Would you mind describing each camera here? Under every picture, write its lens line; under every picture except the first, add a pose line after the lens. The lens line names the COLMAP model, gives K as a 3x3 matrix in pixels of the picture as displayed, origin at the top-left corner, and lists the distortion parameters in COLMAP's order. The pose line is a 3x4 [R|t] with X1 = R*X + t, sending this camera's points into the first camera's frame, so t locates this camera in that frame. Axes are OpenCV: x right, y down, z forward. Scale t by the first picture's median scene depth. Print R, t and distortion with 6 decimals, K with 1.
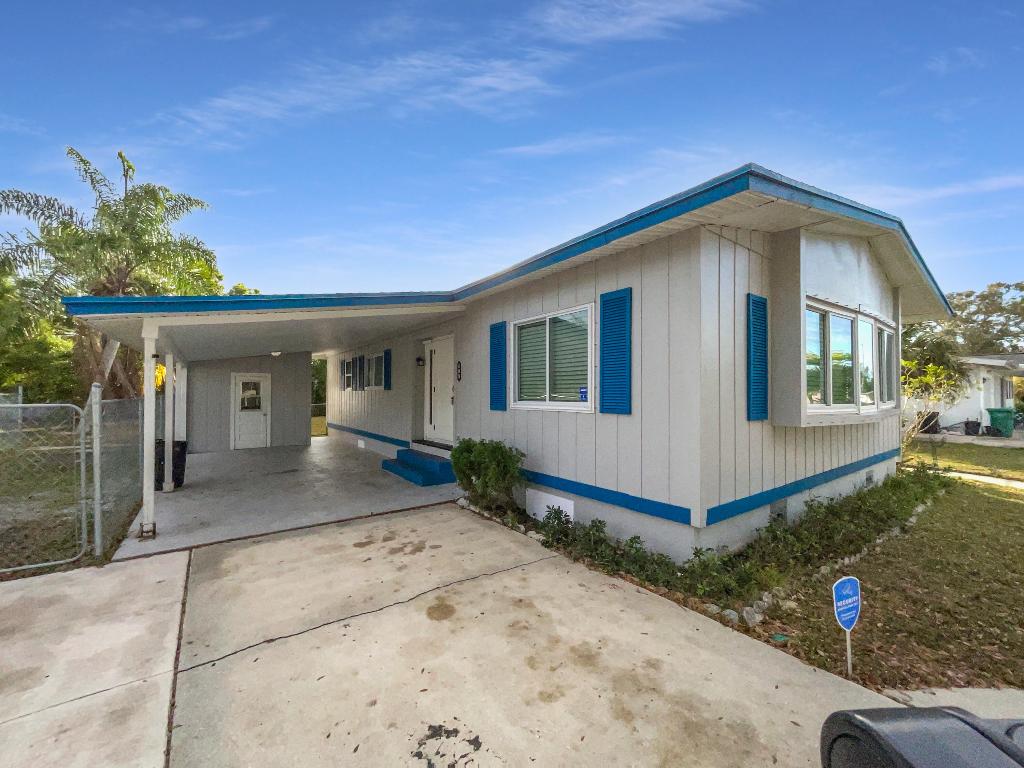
lens RADIAL K [[414.1, 0, 512.0], [0, 414.1, 384.0], [0, 0, 1]] dist [-0.000112, 0.000422]
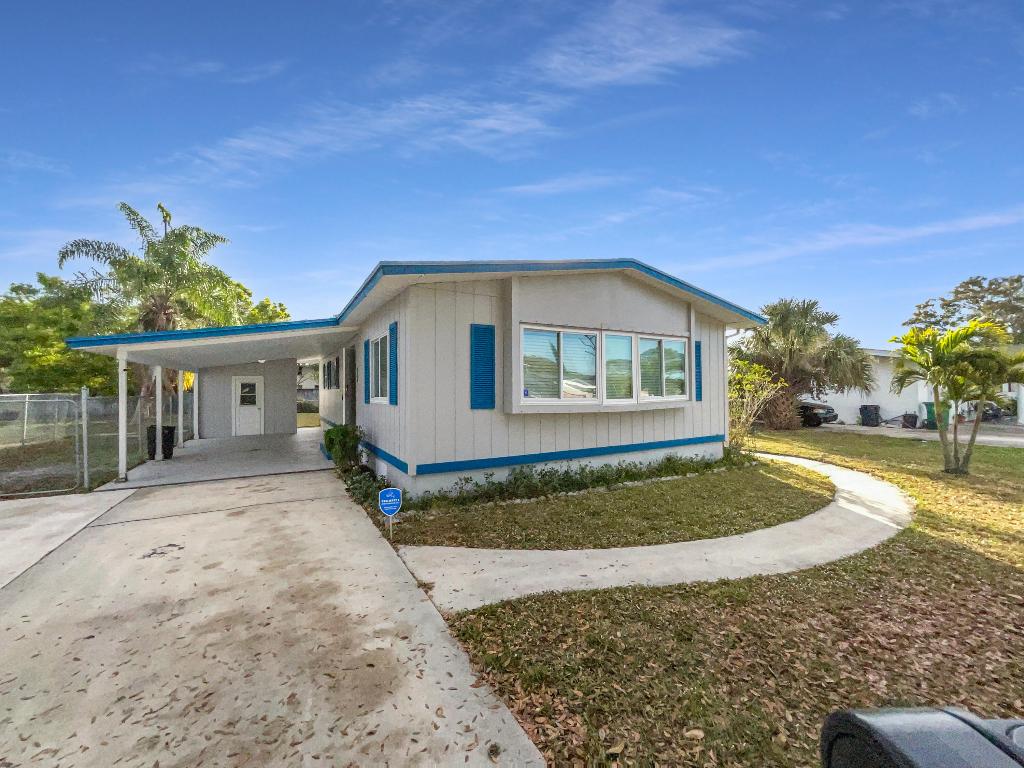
lens RADIAL K [[414.2, 0, 509.9], [0, 414.2, 381.5], [0, 0, 1]] dist [-0.000316, 0.000391]
pose [[0.992890, -0.009649, -0.118646, 0.747561], [0.009951, 0.999949, 0.001954, -0.010864], [0.118621, -0.003120, 0.992935, -0.391139]]
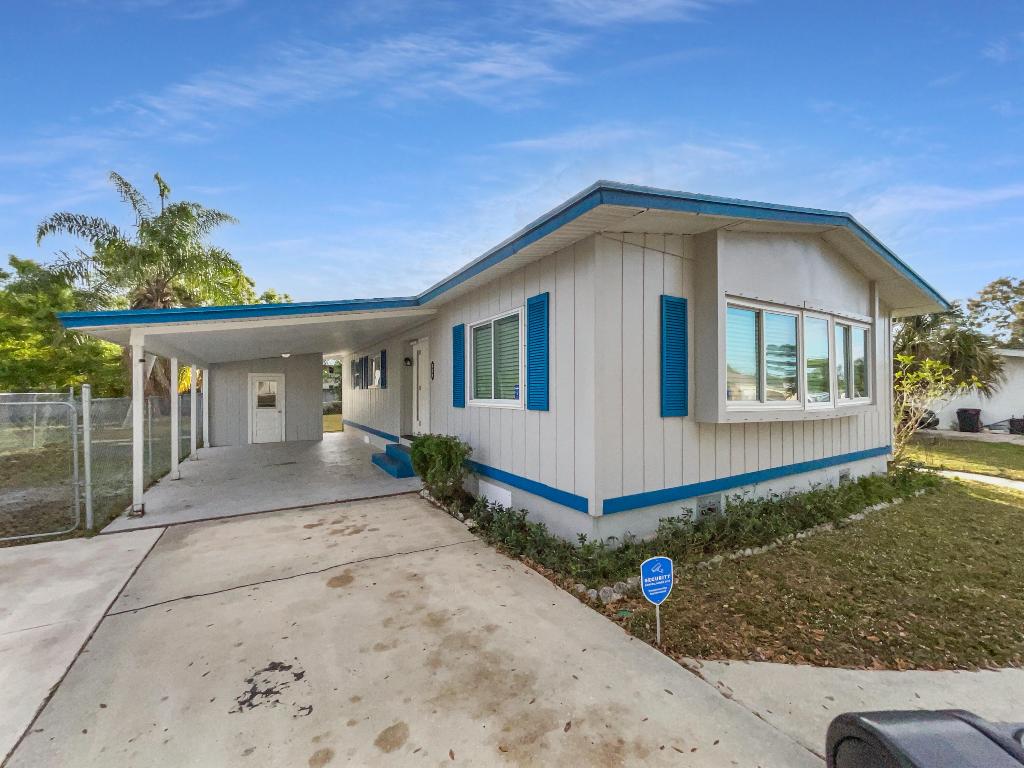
lens RADIAL K [[414.1, 0, 512.0], [0, 414.1, 384.0], [0, 0, 1]] dist [-0.000112, 0.000422]
pose [[0.996329, -0.005443, -0.085435, 0.244572], [0.005958, 0.999966, 0.005771, -0.002431], [0.085401, -0.006259, 0.996327, -0.063891]]
